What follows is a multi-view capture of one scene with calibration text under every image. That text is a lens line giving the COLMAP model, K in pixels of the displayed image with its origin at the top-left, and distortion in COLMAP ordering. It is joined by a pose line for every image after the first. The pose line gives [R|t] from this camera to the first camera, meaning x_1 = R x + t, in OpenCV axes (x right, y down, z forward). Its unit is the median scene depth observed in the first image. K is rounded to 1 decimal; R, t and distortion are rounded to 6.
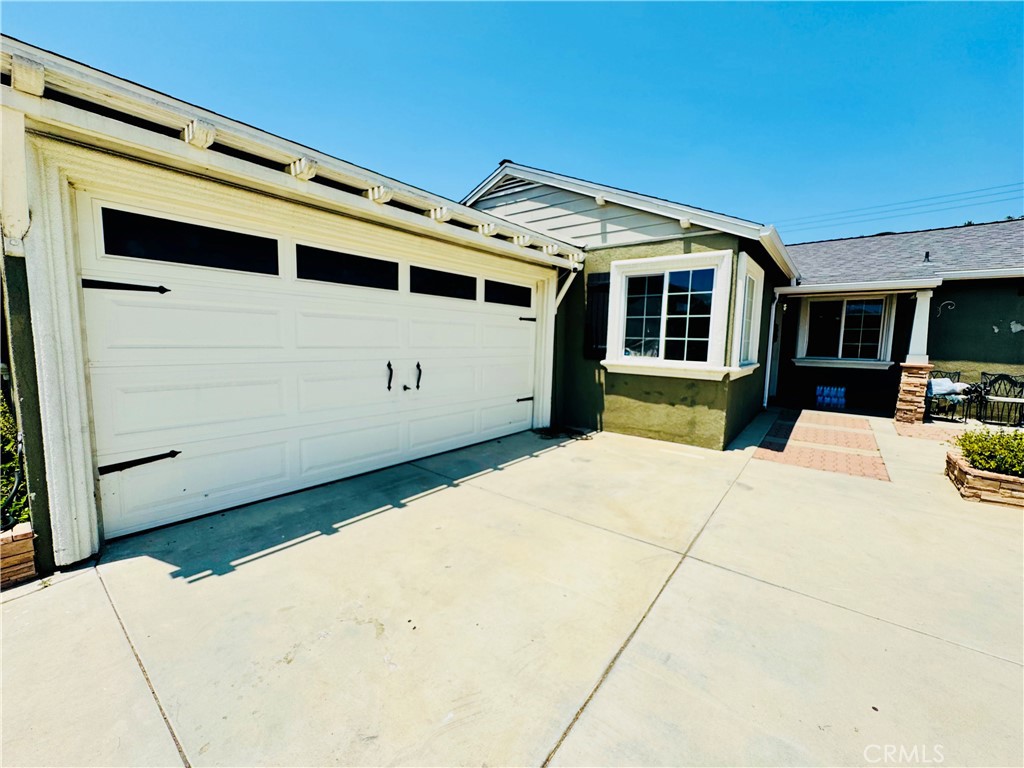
lens RADIAL K [[408.7, 0, 512.8], [0, 408.7, 383.6], [0, 0, 1]] dist [-0.002218, 0.000361]
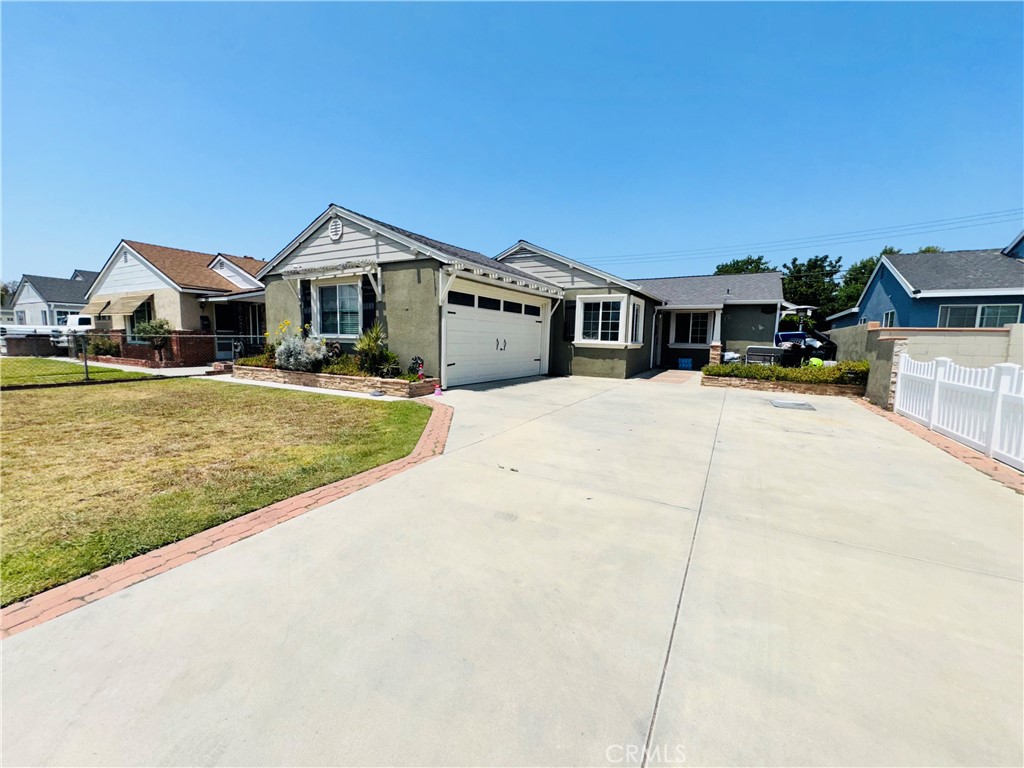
lens RADIAL K [[408.7, 0, 512.8], [0, 408.7, 383.6], [0, 0, 1]] dist [-0.002218, 0.000361]
pose [[0.989900, -0.012334, 0.141233, -0.398467], [0.012137, 0.999924, 0.002260, 0.156241], [-0.141250, -0.000523, 0.989974, -1.078233]]
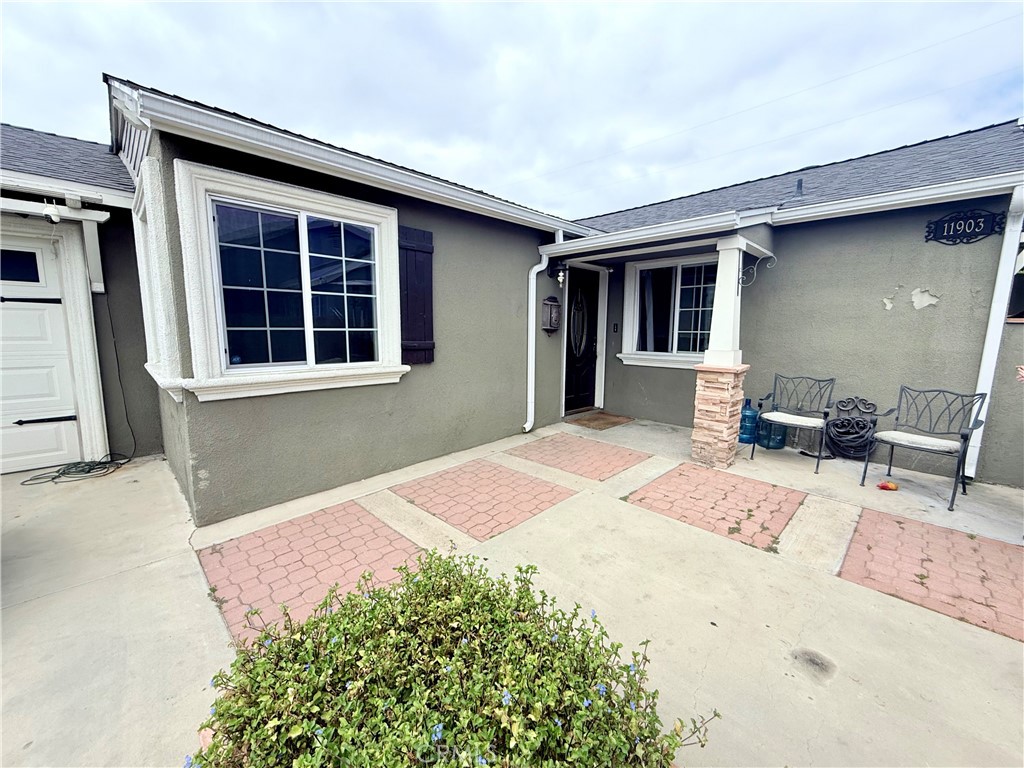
lens RADIAL K [[409.1, 0, 509.5], [0, 409.1, 383.7], [0, 0, 1]] dist [0.000184, -0.000078]
pose [[0.992072, 0.006828, -0.125482, 0.879980], [-0.003364, 0.999608, 0.027799, -0.043654], [0.125622, -0.027157, 0.991706, 0.436456]]
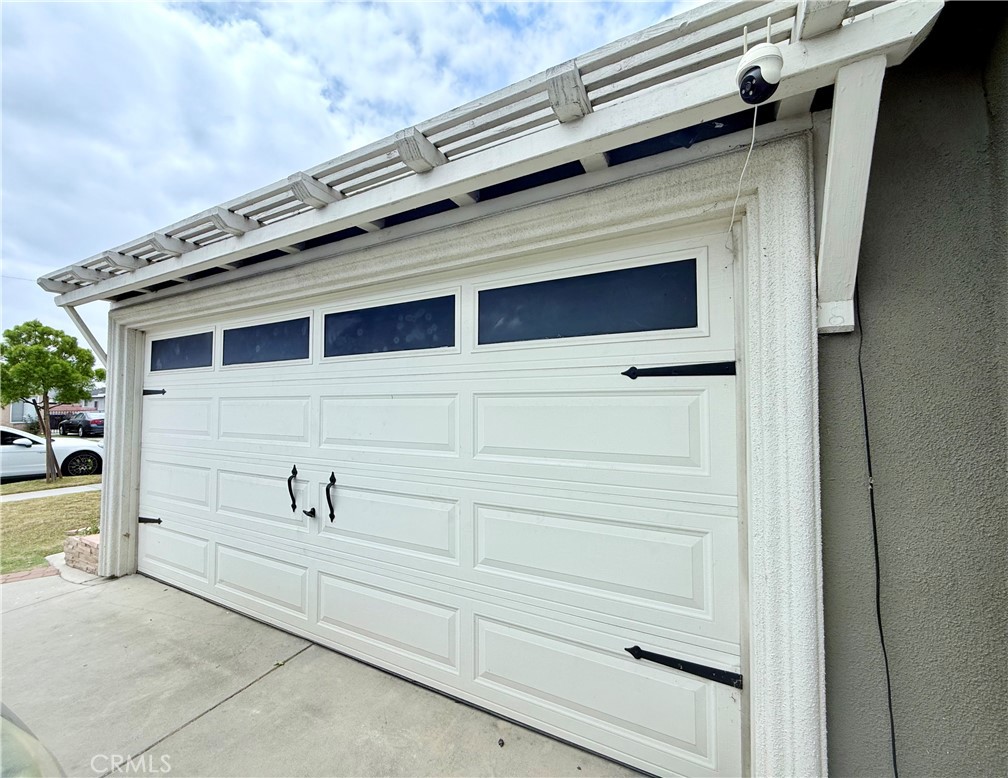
lens RADIAL K [[418.4, 0, 483.2], [0, 418.4, 386.8], [0, 0, 1]] dist [-0.000518, -0.000097]
pose [[0.169391, -0.059450, -0.983754, 0.292835], [-0.097490, 0.992273, -0.076752, -0.110825], [0.980715, 0.108907, 0.162286, 0.818357]]
